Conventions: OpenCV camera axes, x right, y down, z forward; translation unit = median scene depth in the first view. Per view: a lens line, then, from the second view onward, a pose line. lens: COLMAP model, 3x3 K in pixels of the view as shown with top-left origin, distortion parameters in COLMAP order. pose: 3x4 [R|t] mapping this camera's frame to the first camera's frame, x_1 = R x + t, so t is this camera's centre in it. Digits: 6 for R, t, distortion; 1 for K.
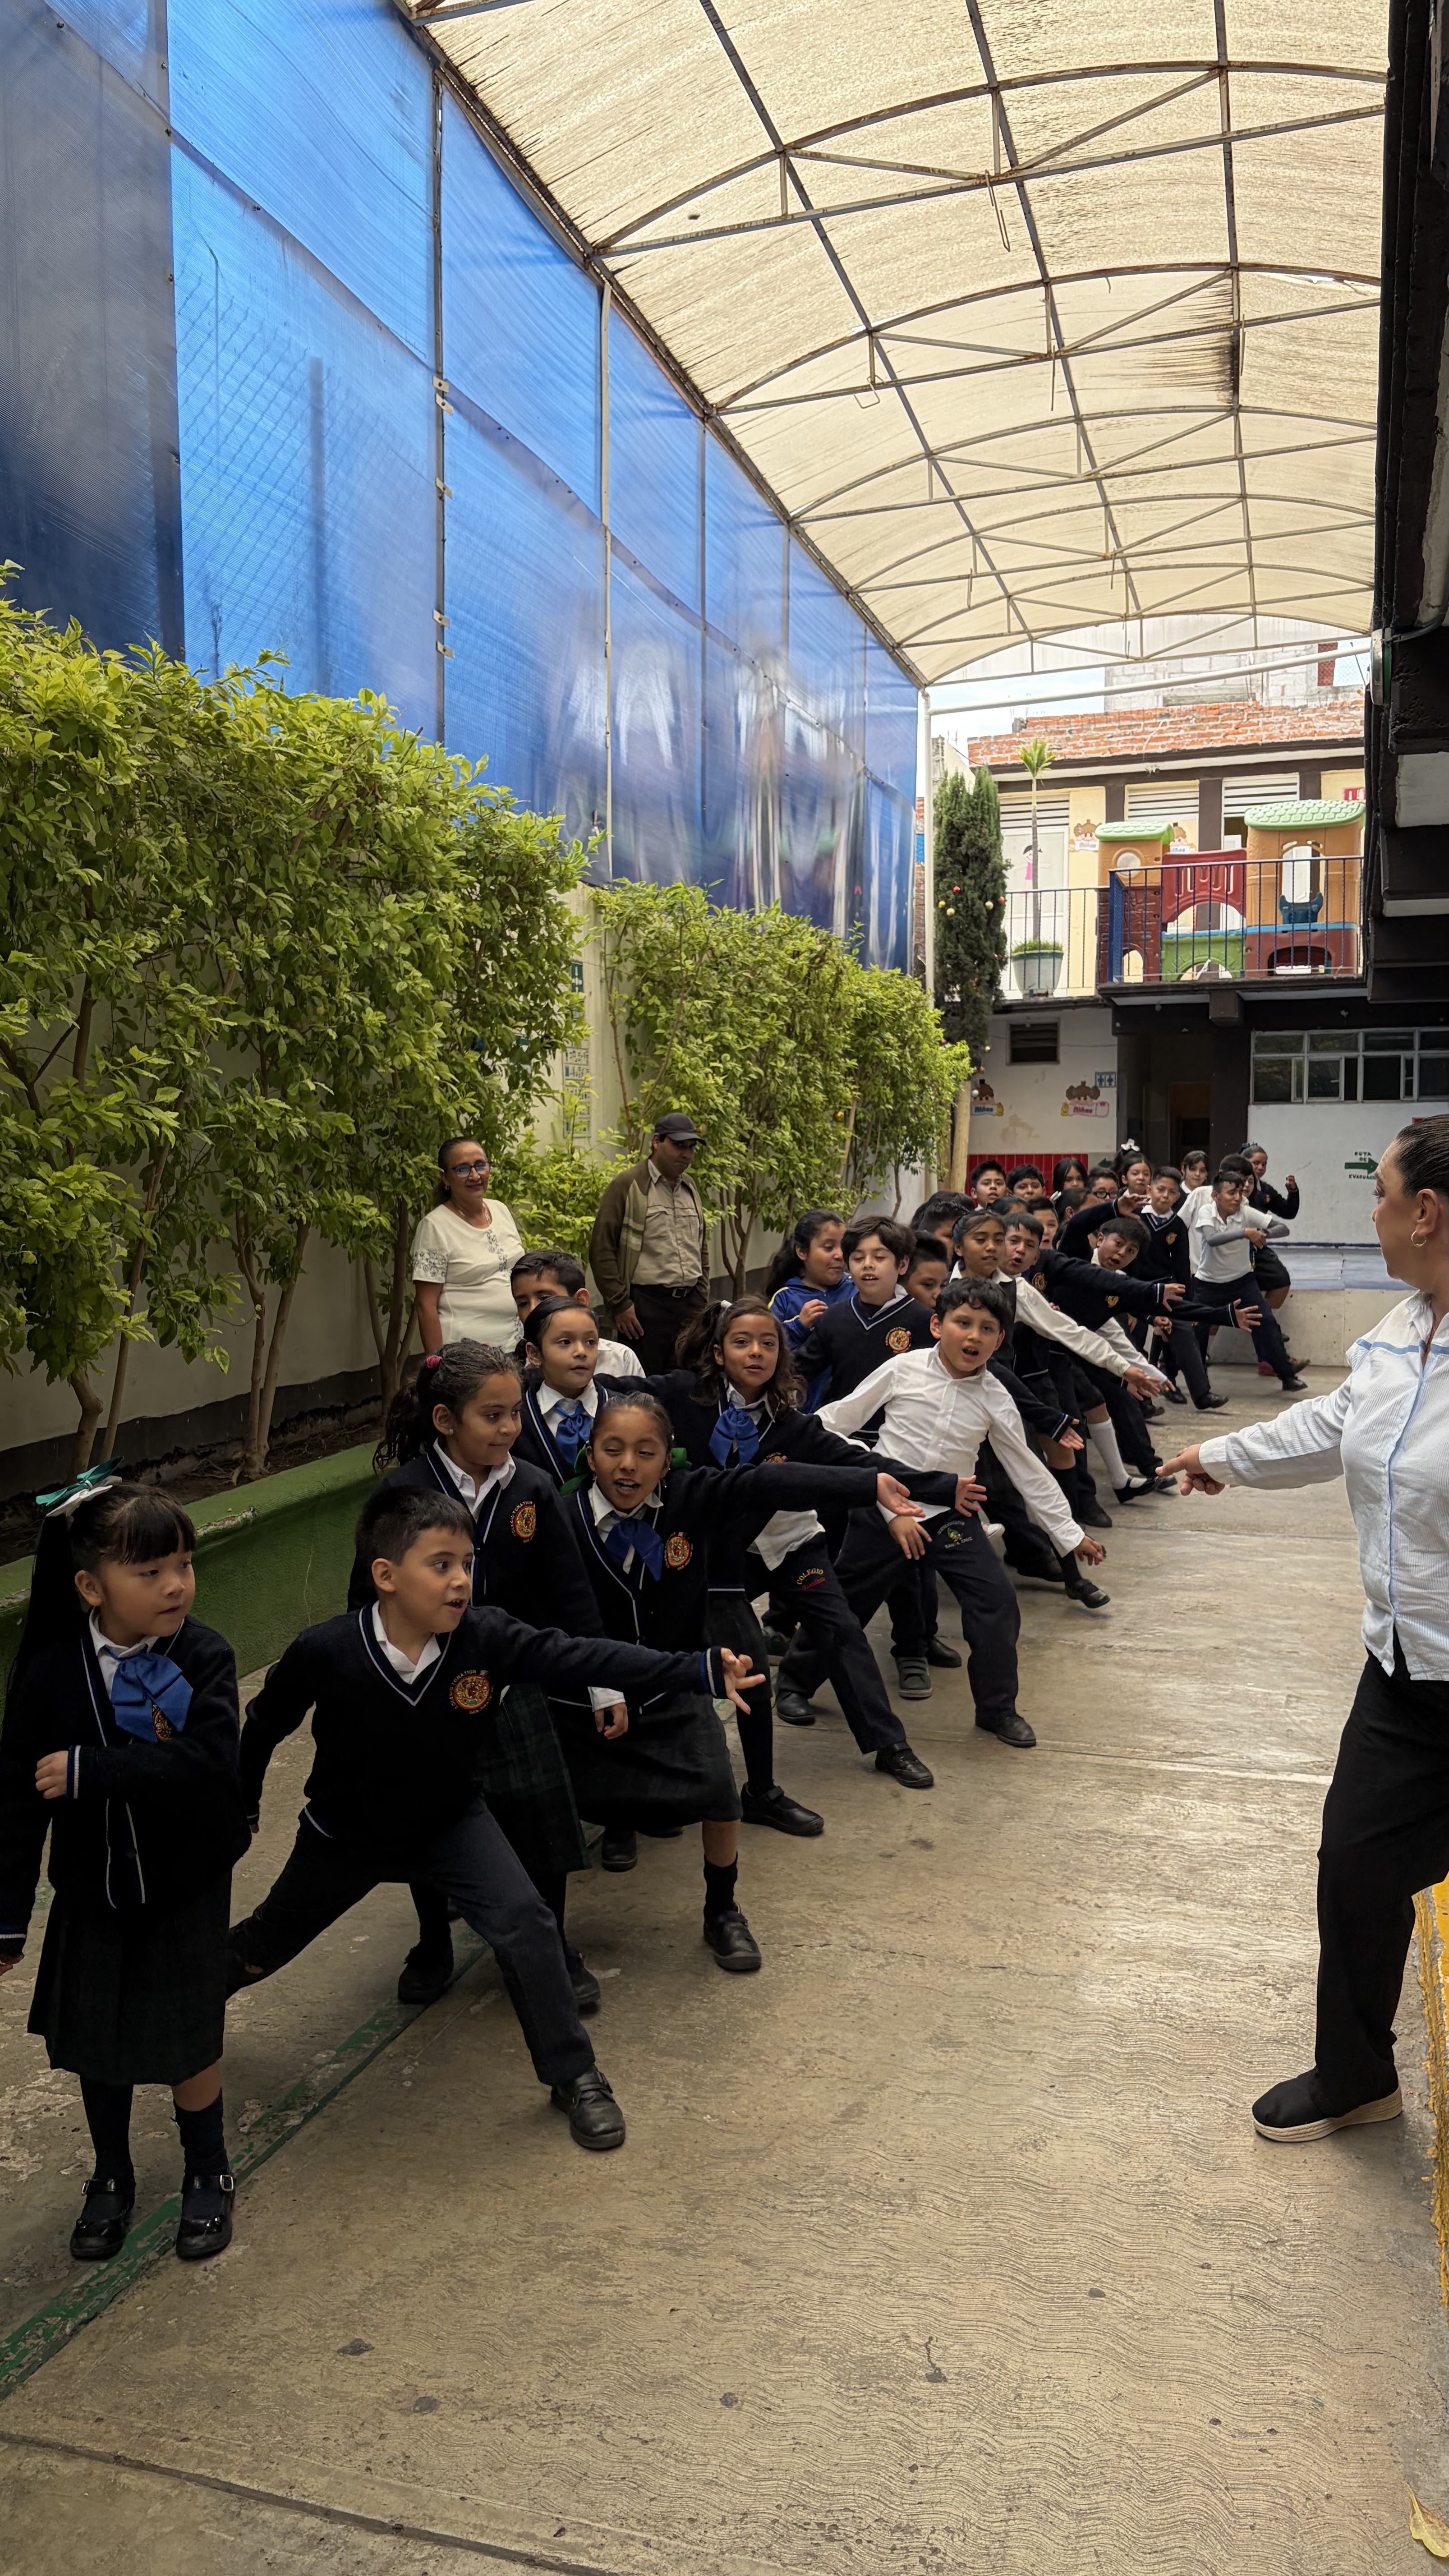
lens RADIAL K [[1942.1, 0, 680.0], [0, 1942.1, 1281.1], [0, 0, 1]] dist [0.041484, -0.036462]
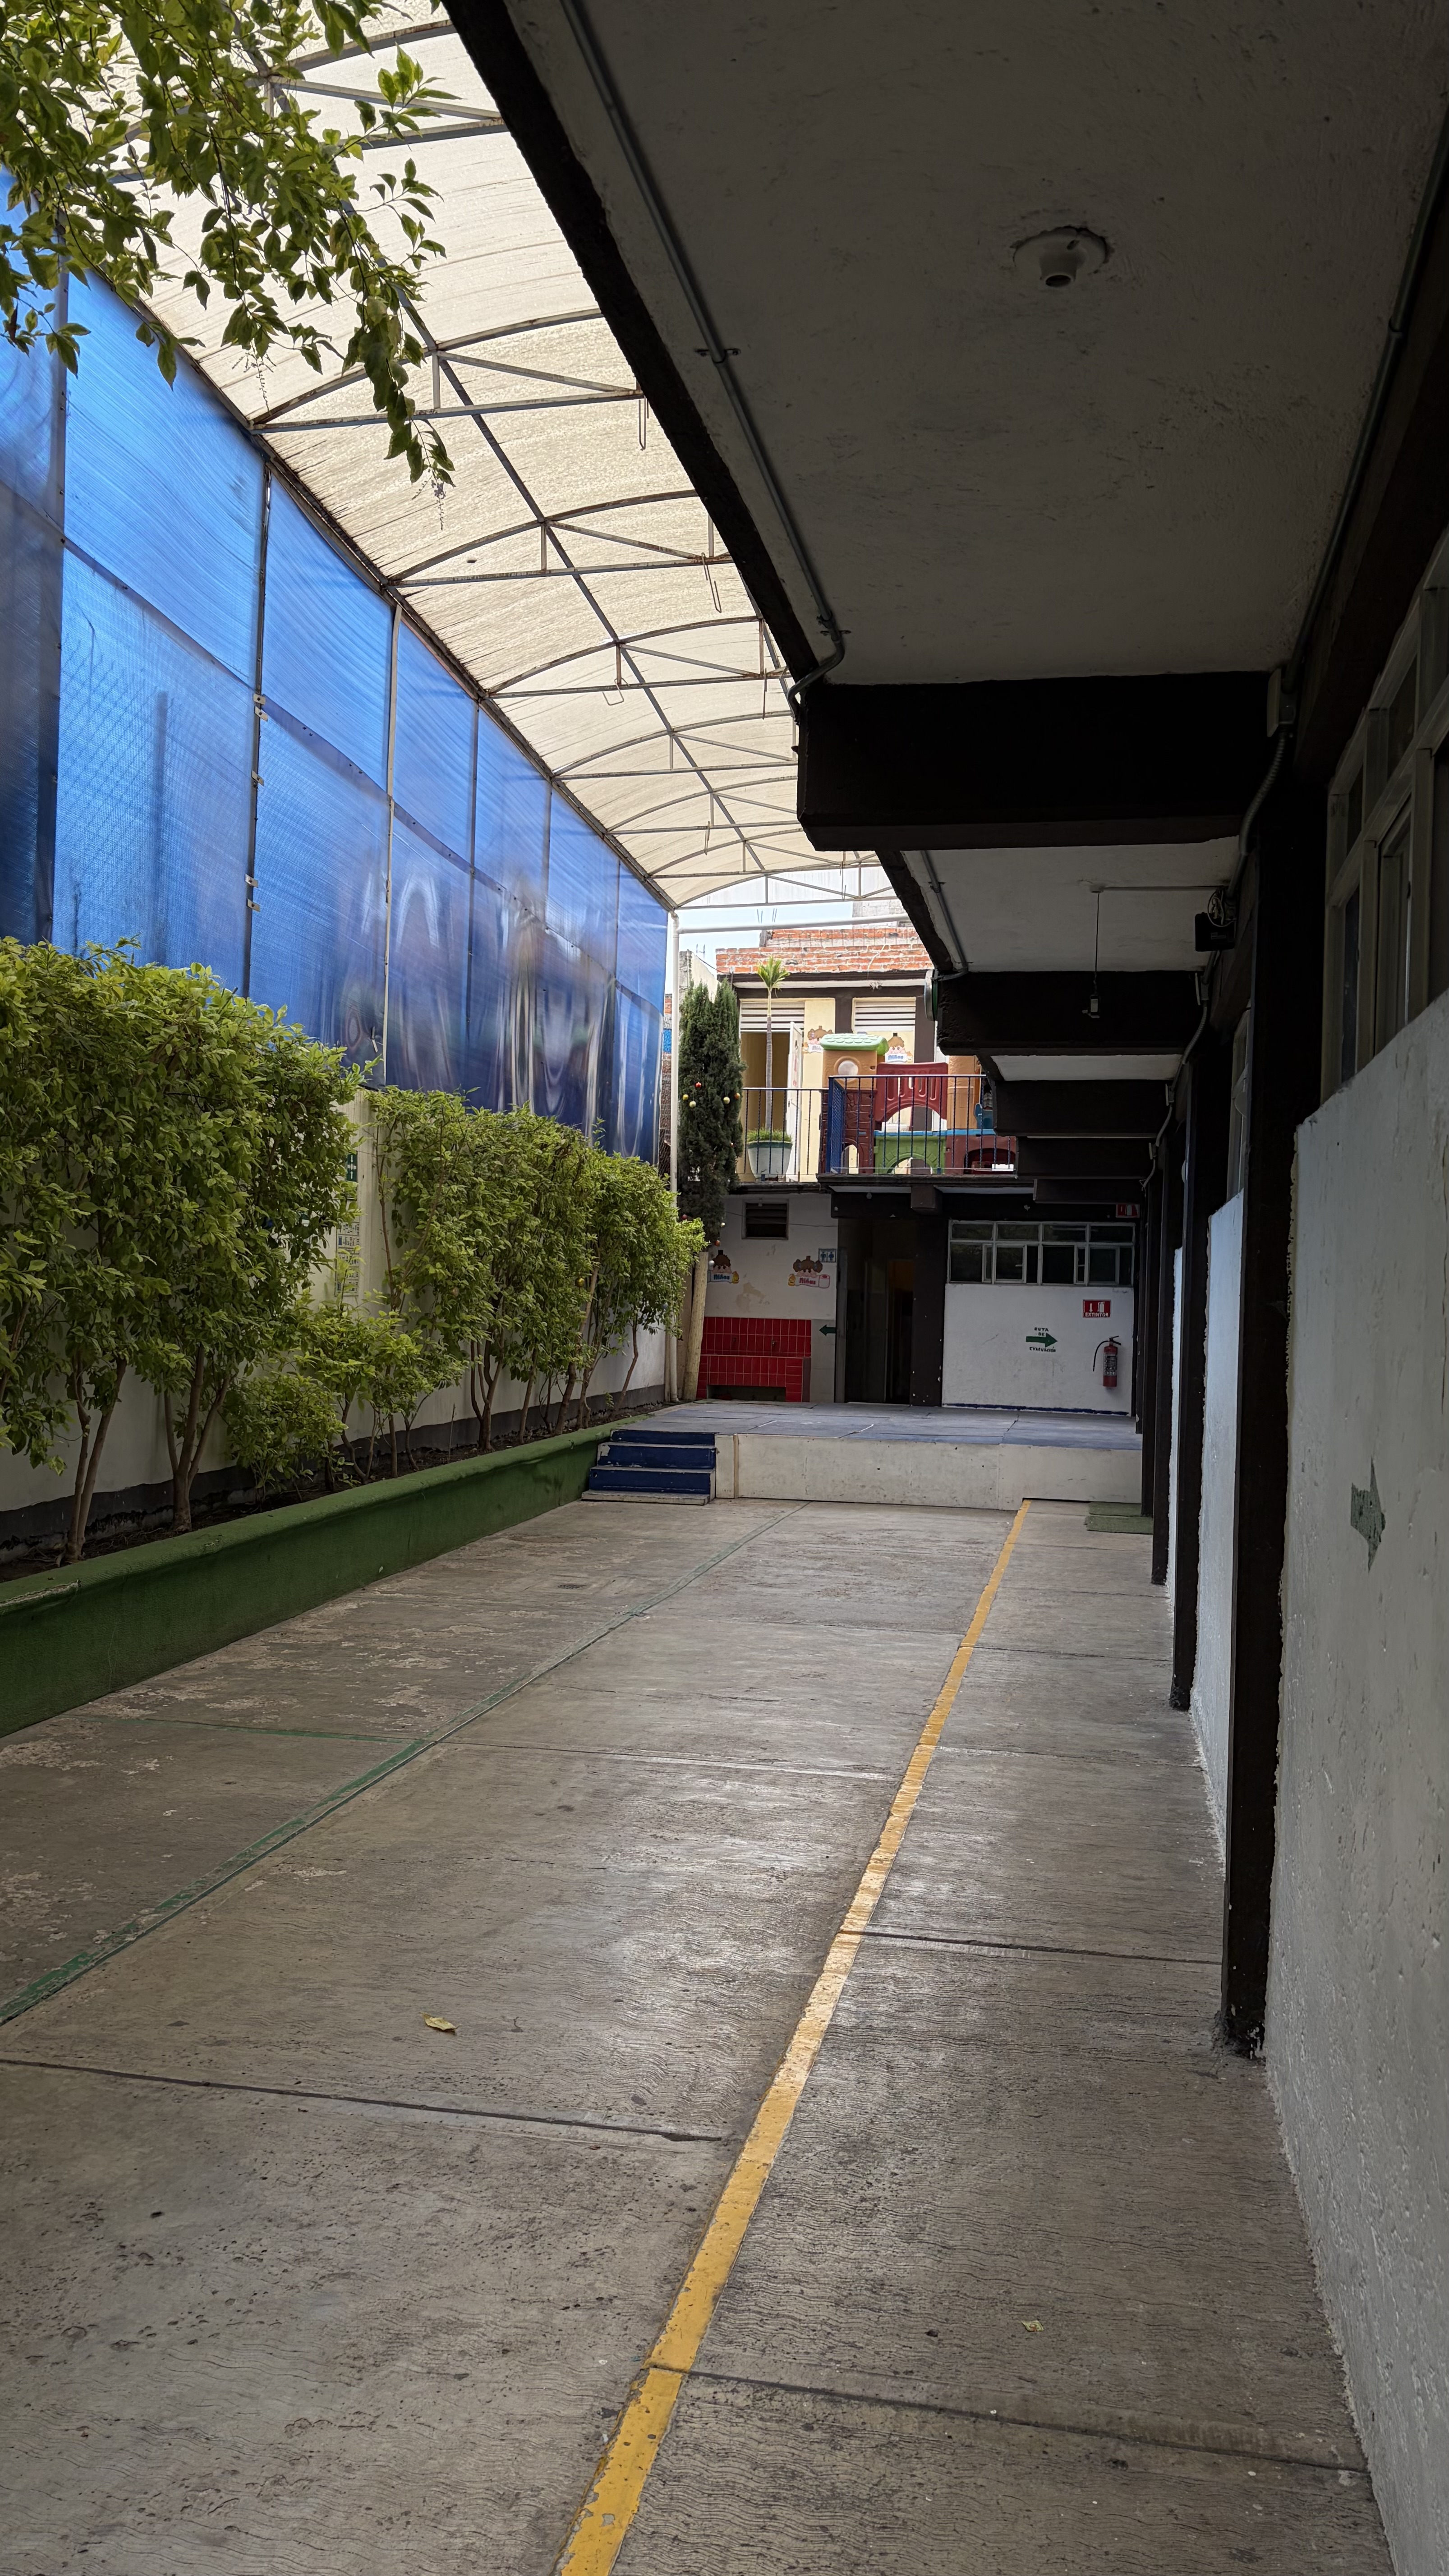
lens RADIAL K [[1942.1, 0, 715.9], [0, 1942.1, 1281.8], [0, 0, 1]] dist [0.041484, -0.036462]
pose [[0.990463, 0.036683, 0.132808, 0.014802], [-0.026206, 0.996467, -0.079797, 0.007102], [-0.135266, 0.075556, 0.987924, -0.242244]]
